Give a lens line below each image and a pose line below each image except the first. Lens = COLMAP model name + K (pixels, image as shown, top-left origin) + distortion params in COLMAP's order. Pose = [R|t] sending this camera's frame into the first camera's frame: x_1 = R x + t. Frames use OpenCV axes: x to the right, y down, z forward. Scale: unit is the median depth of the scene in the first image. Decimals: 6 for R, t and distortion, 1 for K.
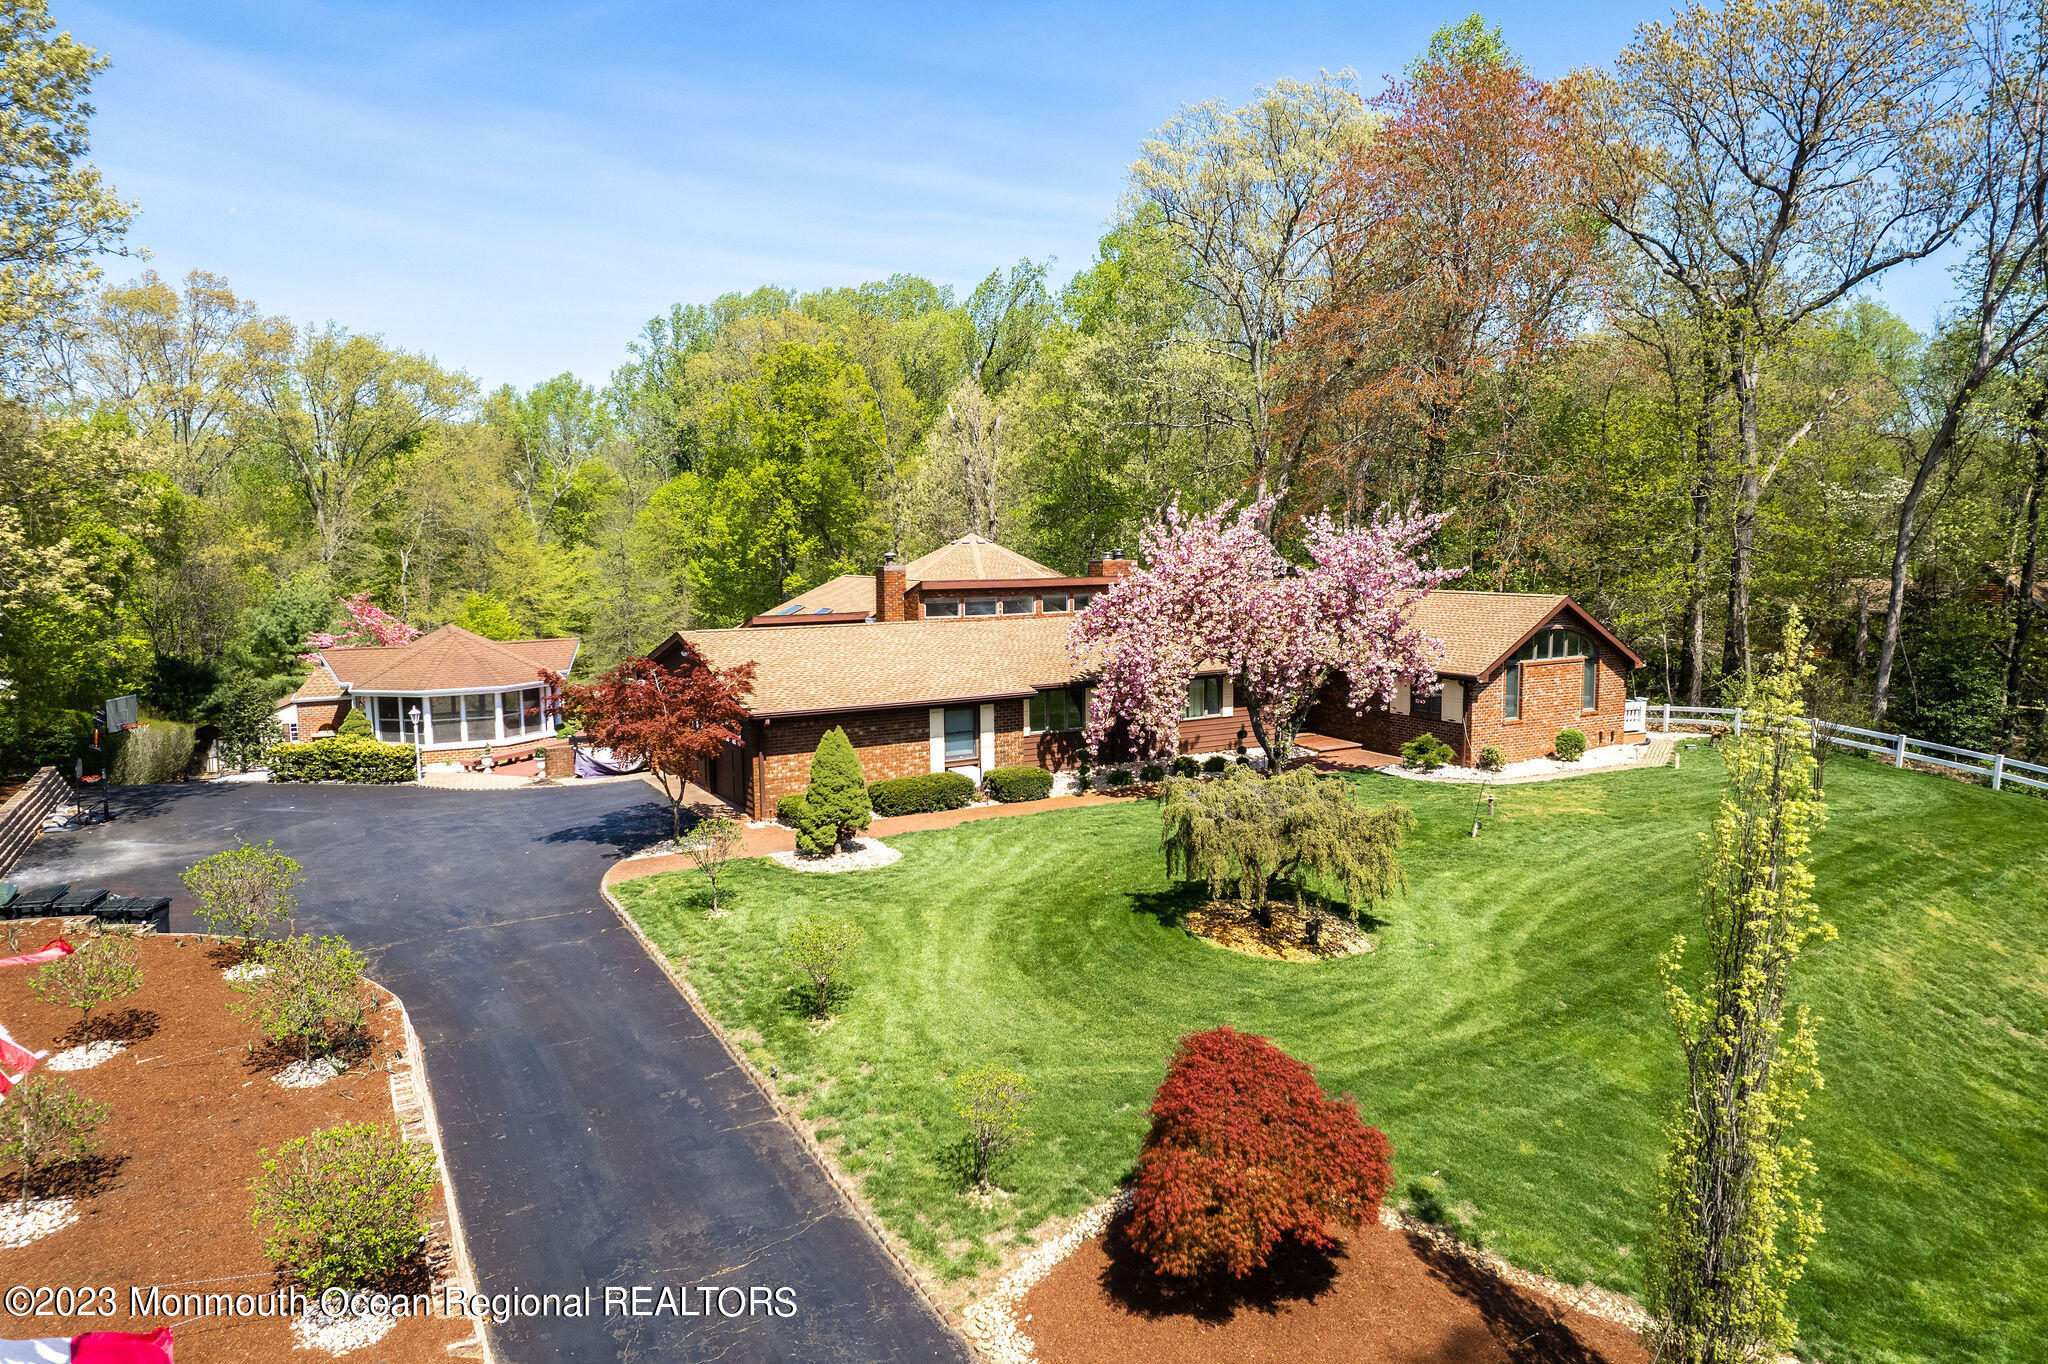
lens RADIAL K [[1320.3, 0, 1024.0], [0, 1320.3, 682.0], [0, 0, 1]] dist [-0.047295, 0.001725]
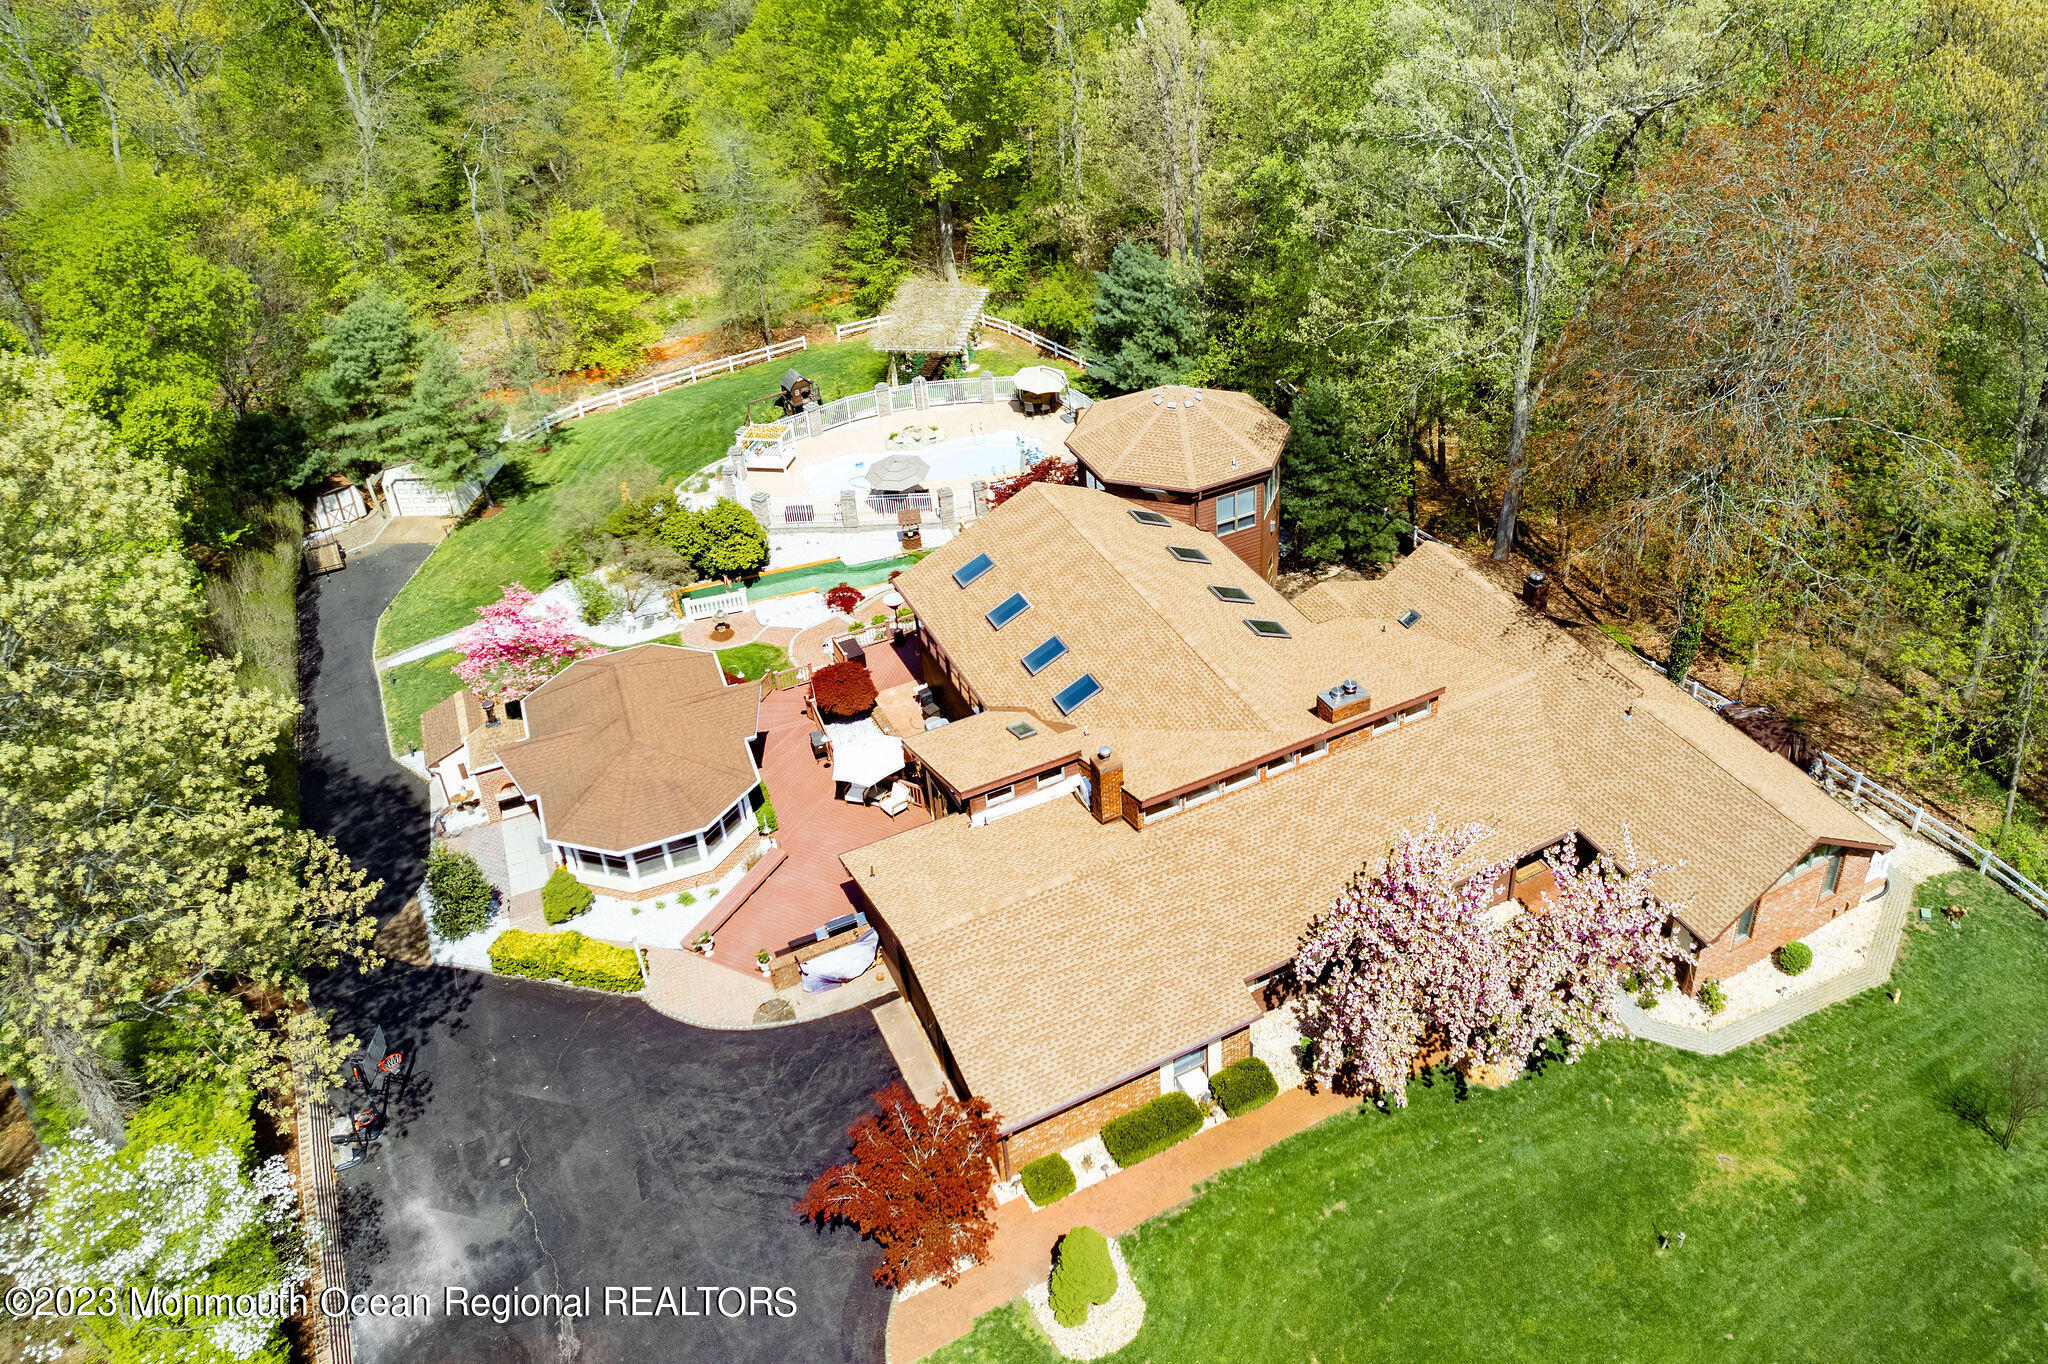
lens RADIAL K [[1594.5, 0, 1200.1], [0, 1594.5, 551.5], [0, 0, 1]] dist [-0.064126, 0.054233]
pose [[0.999958, 0.003266, -0.008508, -0.027948], [0.000613, 0.907386, 0.420297, -0.776967], [0.009093, -0.420285, 0.907347, 0.039905]]
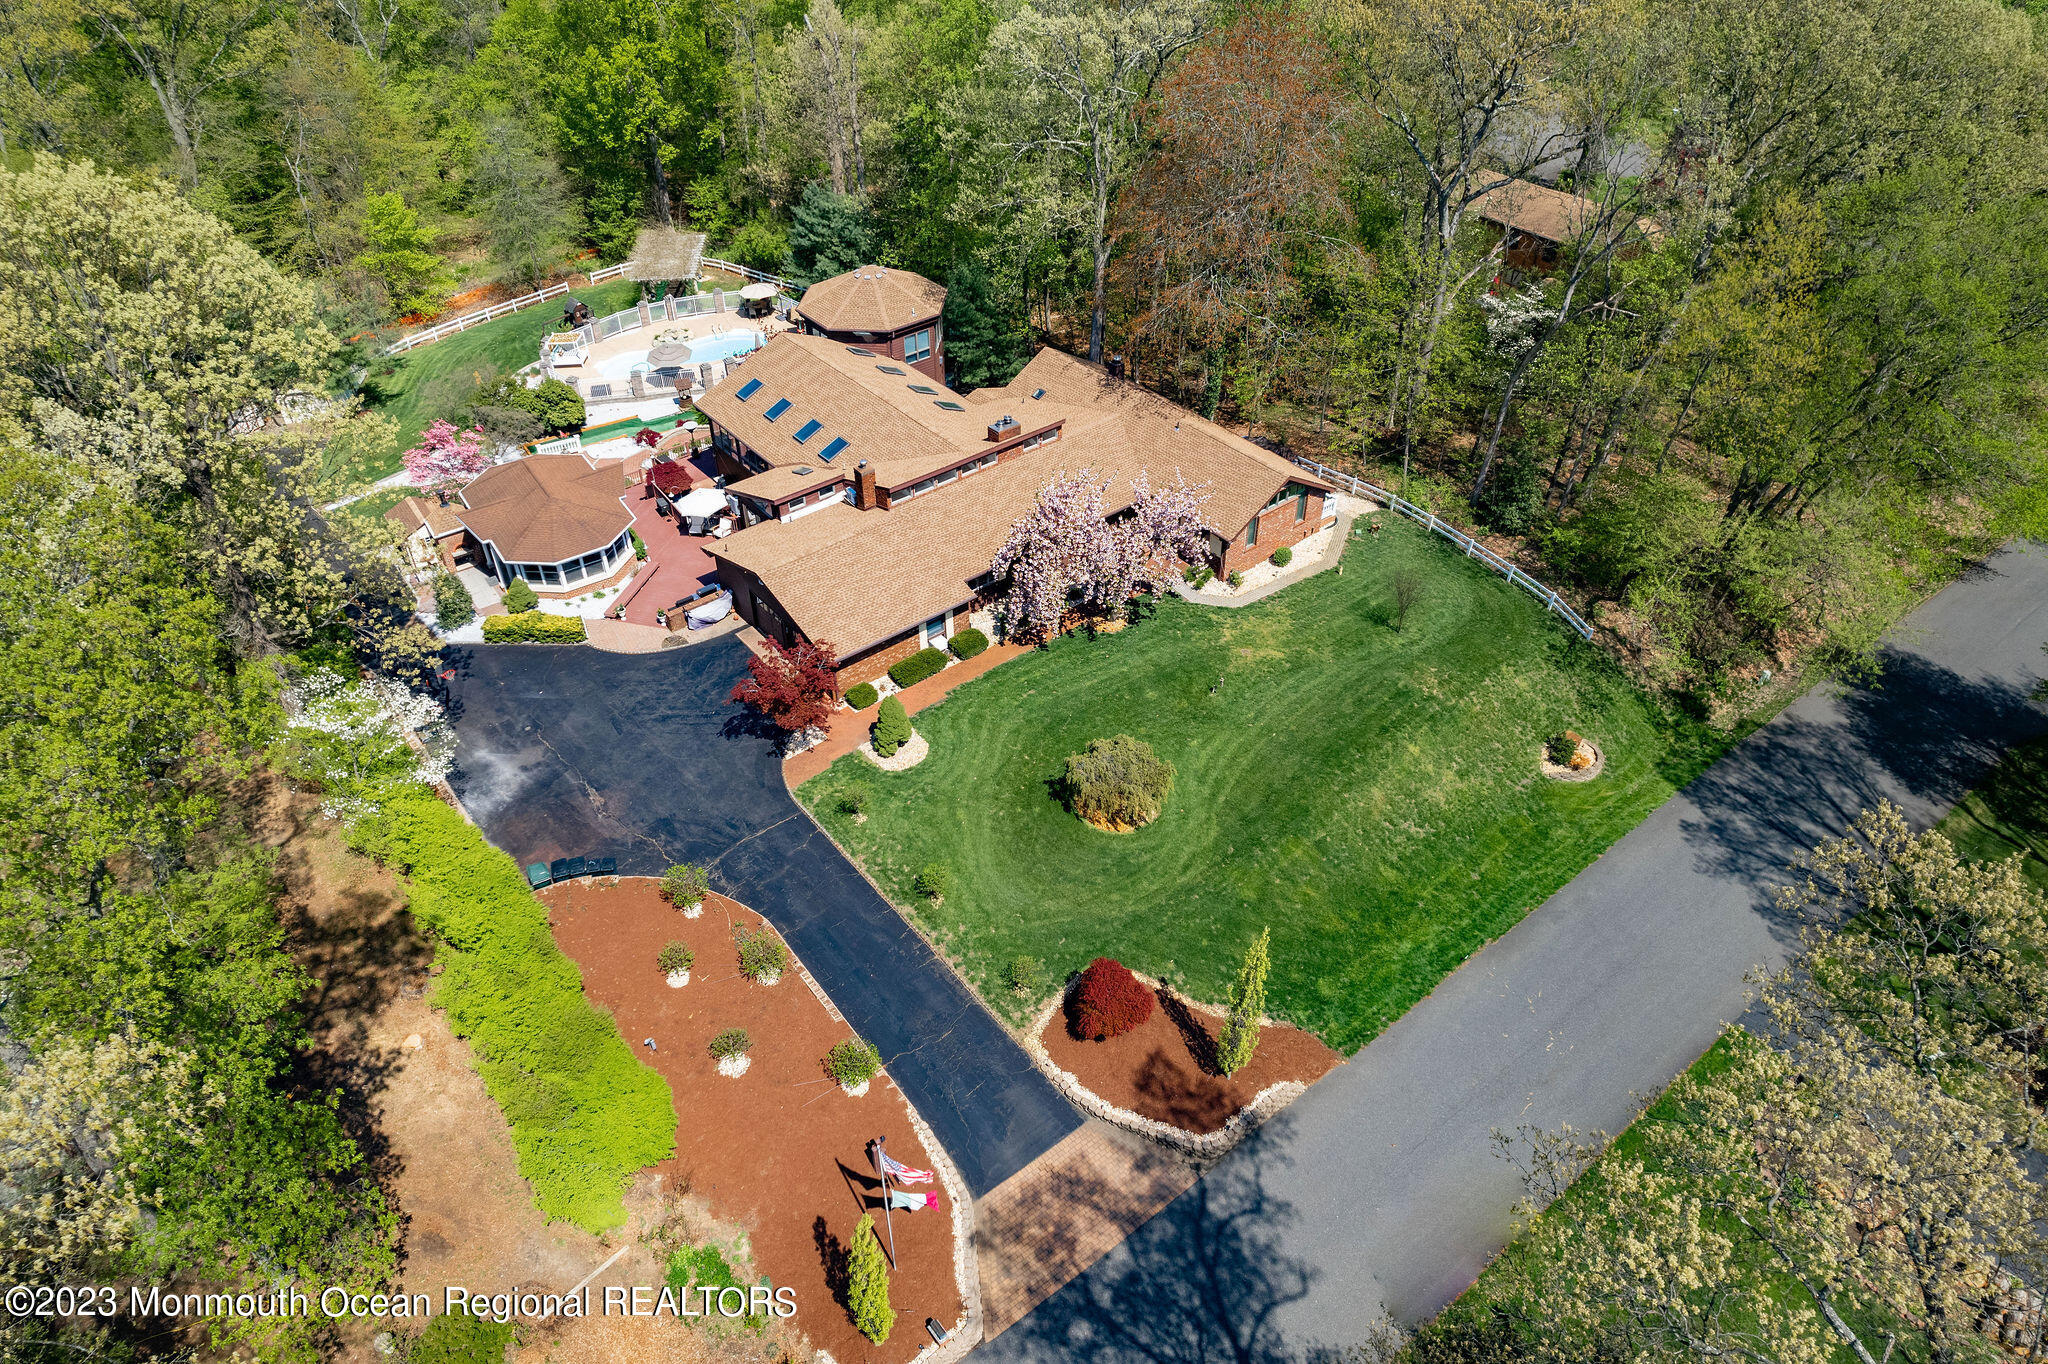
lens RADIAL K [[1320.3, 0, 1024.0], [0, 1320.3, 682.0], [0, 0, 1]] dist [-0.047295, 0.001725]
pose [[0.989092, -0.093609, 0.113726, -0.127579], [0.018628, 0.845384, 0.533835, -0.767714], [-0.146114, -0.525893, 0.837906, -0.484079]]
